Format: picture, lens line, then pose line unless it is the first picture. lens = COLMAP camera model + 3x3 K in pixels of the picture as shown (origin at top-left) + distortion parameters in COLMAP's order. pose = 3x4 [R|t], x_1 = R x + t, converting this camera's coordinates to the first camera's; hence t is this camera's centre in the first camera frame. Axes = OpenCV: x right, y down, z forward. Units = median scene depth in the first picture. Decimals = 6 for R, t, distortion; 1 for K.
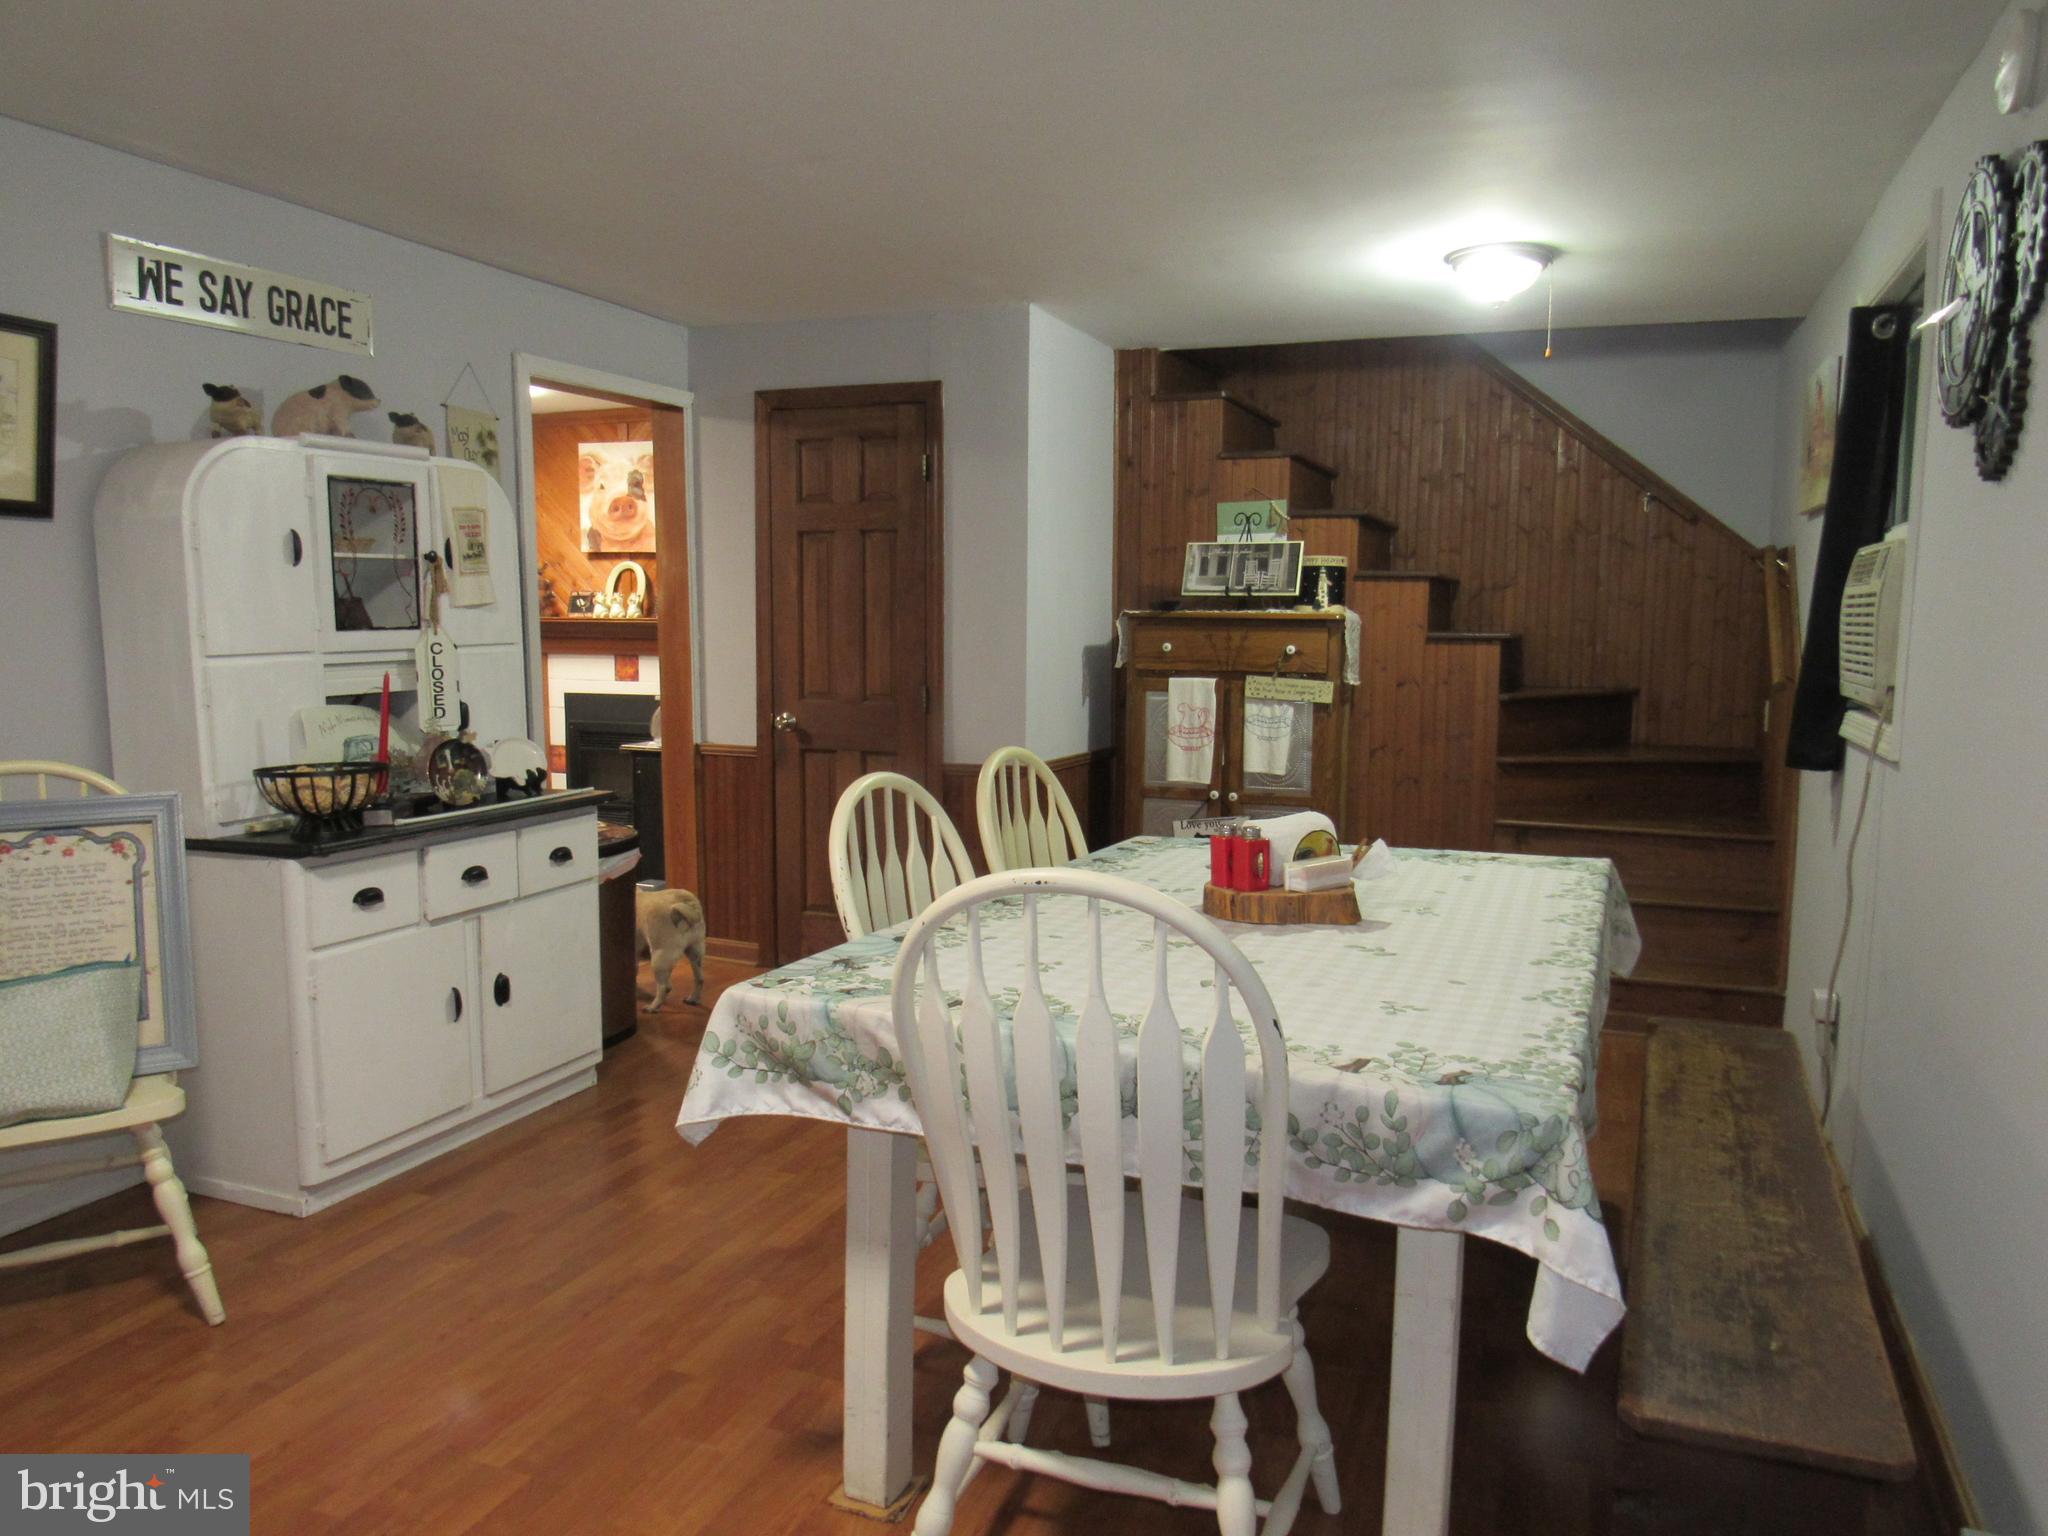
lens RADIAL K [[1488.5, 0, 1024.0], [0, 1488.5, 768.0], [0, 0, 1]] dist [-0.029085, 0.034780]
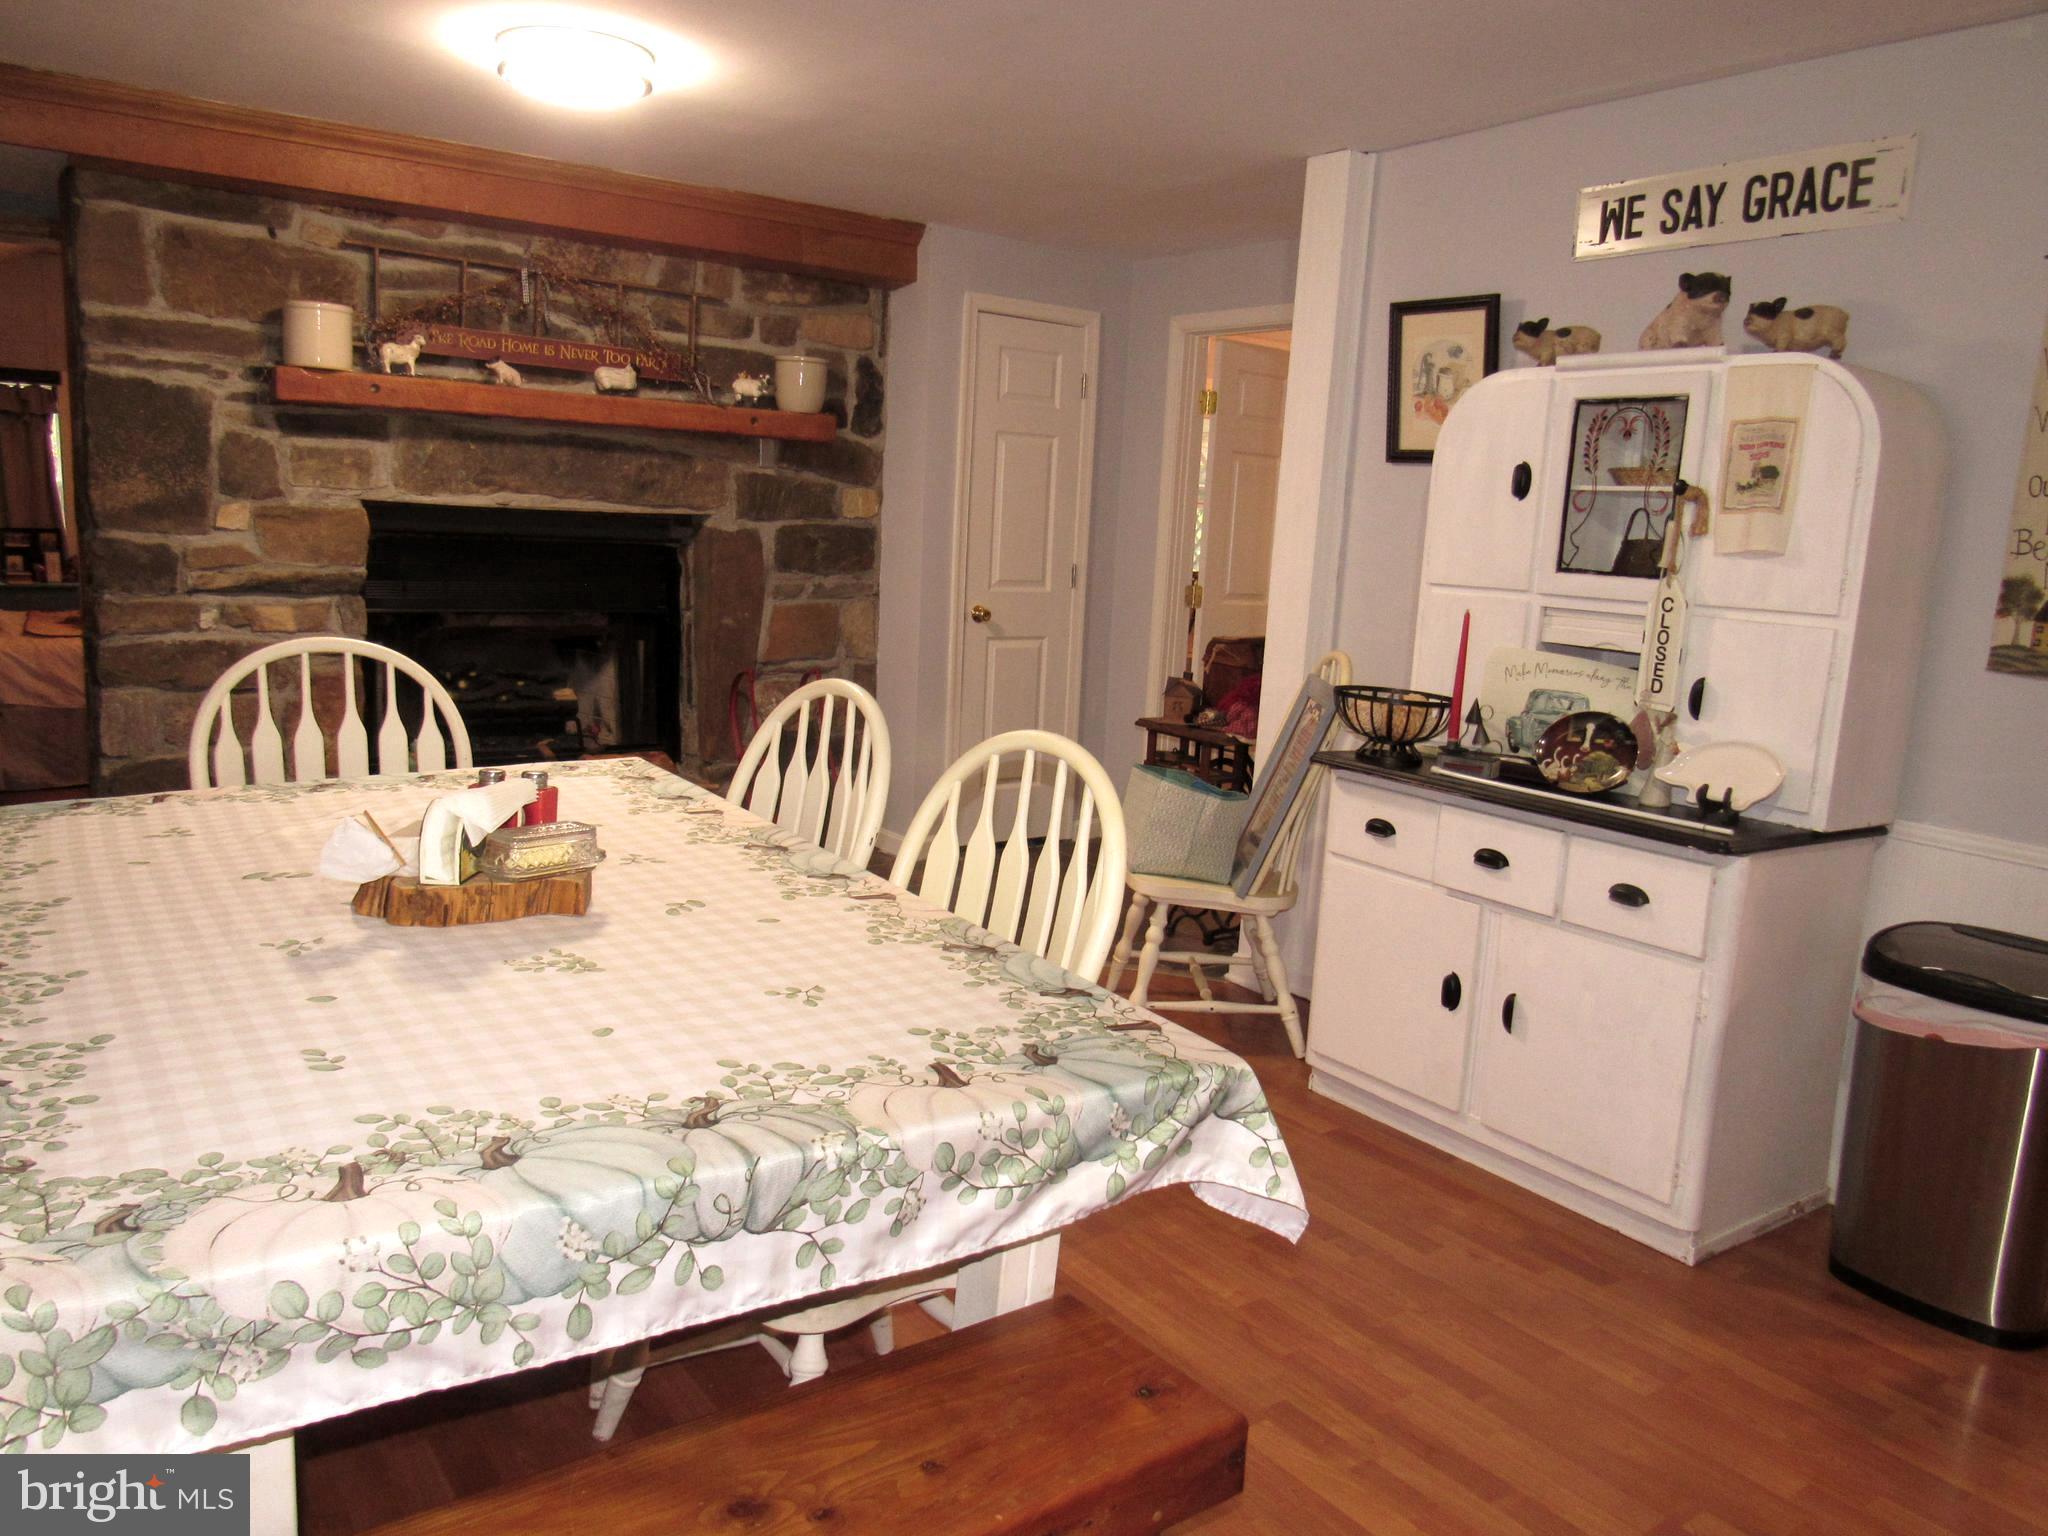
lens RADIAL K [[1488.5, 0, 1024.0], [0, 1488.5, 768.0], [0, 0, 1]] dist [-0.029085, 0.034780]
pose [[-0.525179, 0.107352, -0.844193, 0.460957], [-0.152793, 0.963995, 0.217640, -0.117224], [0.837163, 0.243287, -0.489868, 1.131691]]
